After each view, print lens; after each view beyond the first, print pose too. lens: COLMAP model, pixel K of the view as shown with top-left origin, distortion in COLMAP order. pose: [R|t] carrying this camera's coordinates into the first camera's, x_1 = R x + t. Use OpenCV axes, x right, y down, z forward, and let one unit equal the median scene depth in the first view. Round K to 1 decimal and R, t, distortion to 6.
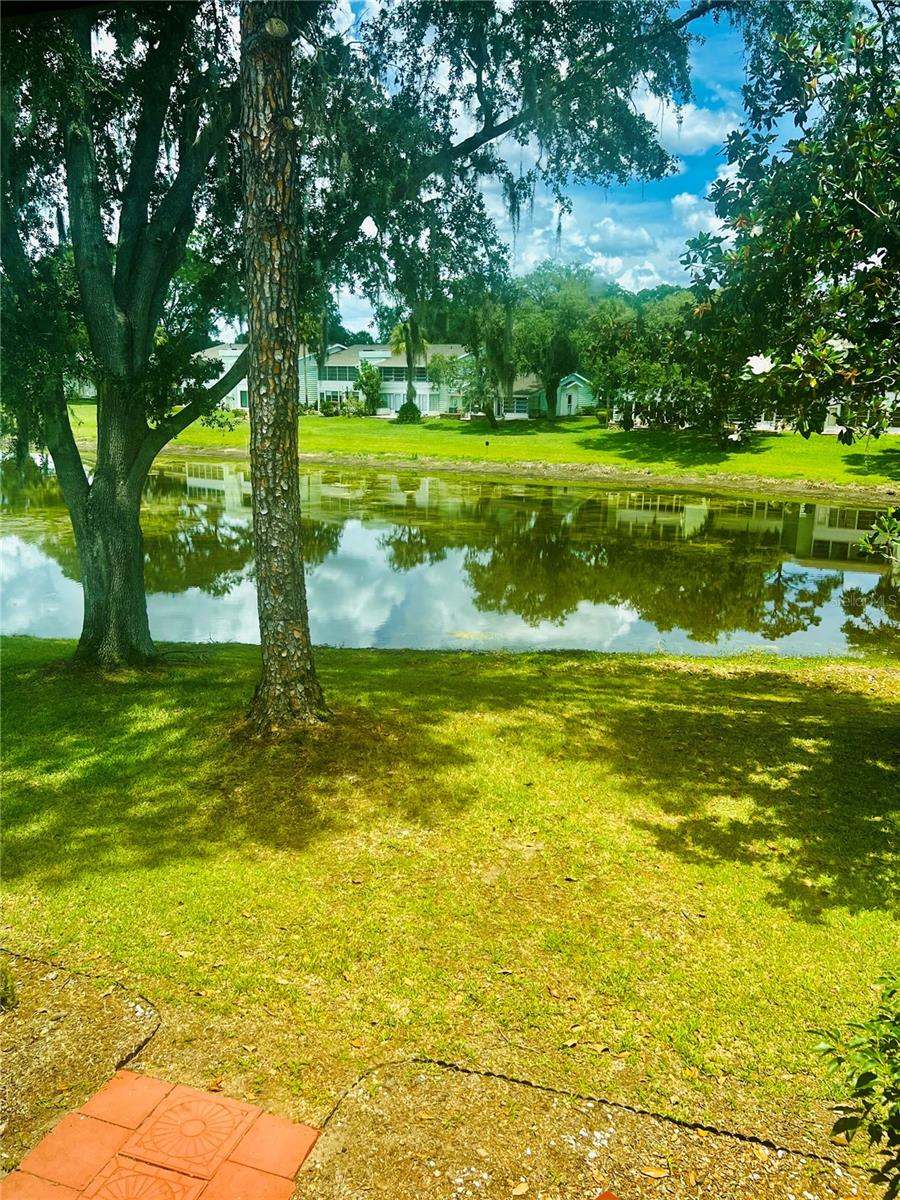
lens RADIAL K [[955.9, 0, 438.8], [0, 955.9, 601.9], [0, 0, 1]] dist [0.061655, -0.069455]
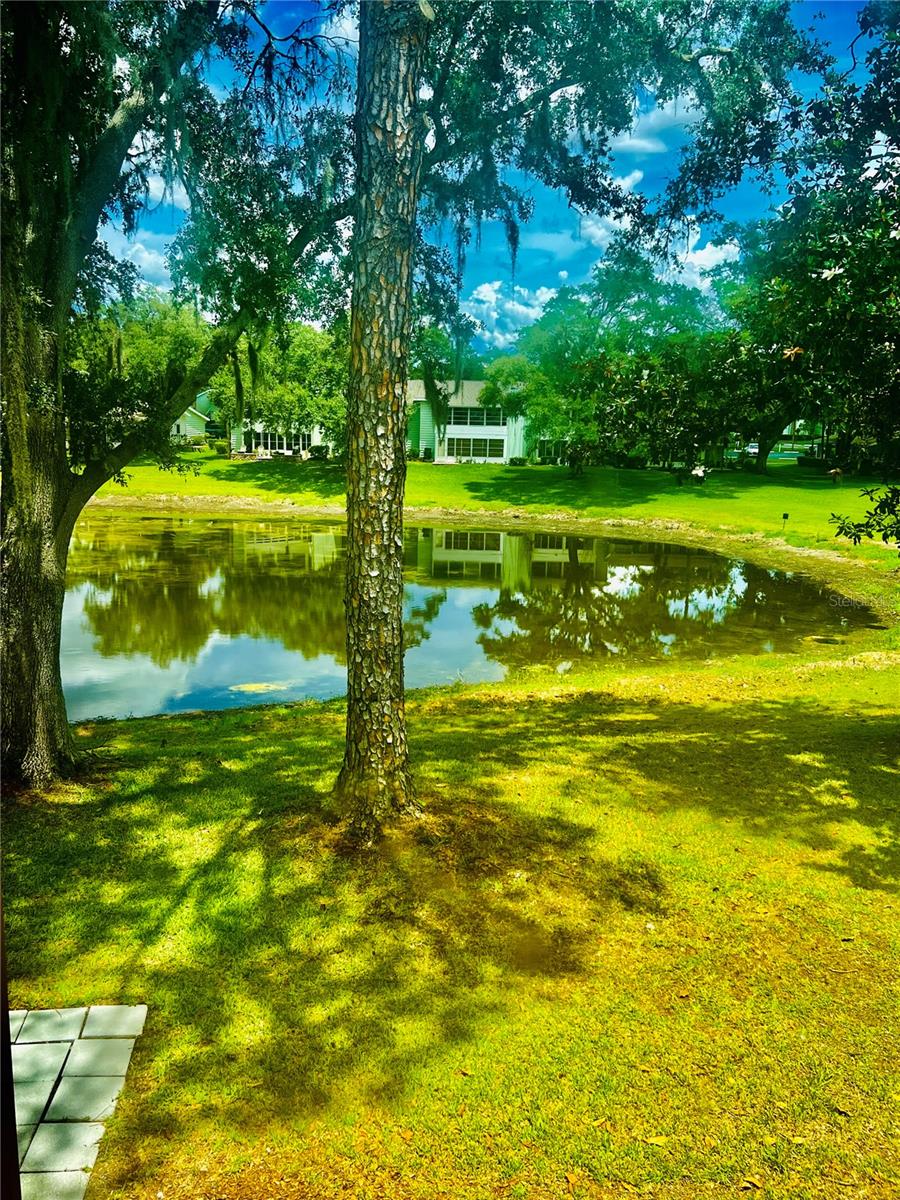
lens RADIAL K [[955.9, 0, 444.1], [0, 955.9, 596.5], [0, 0, 1]] dist [0.061655, -0.069455]
pose [[0.905066, -0.069010, 0.419634, -0.464097], [0.083659, 0.996356, -0.016584, -0.053297], [-0.416961, 0.050116, 0.907542, 0.210421]]
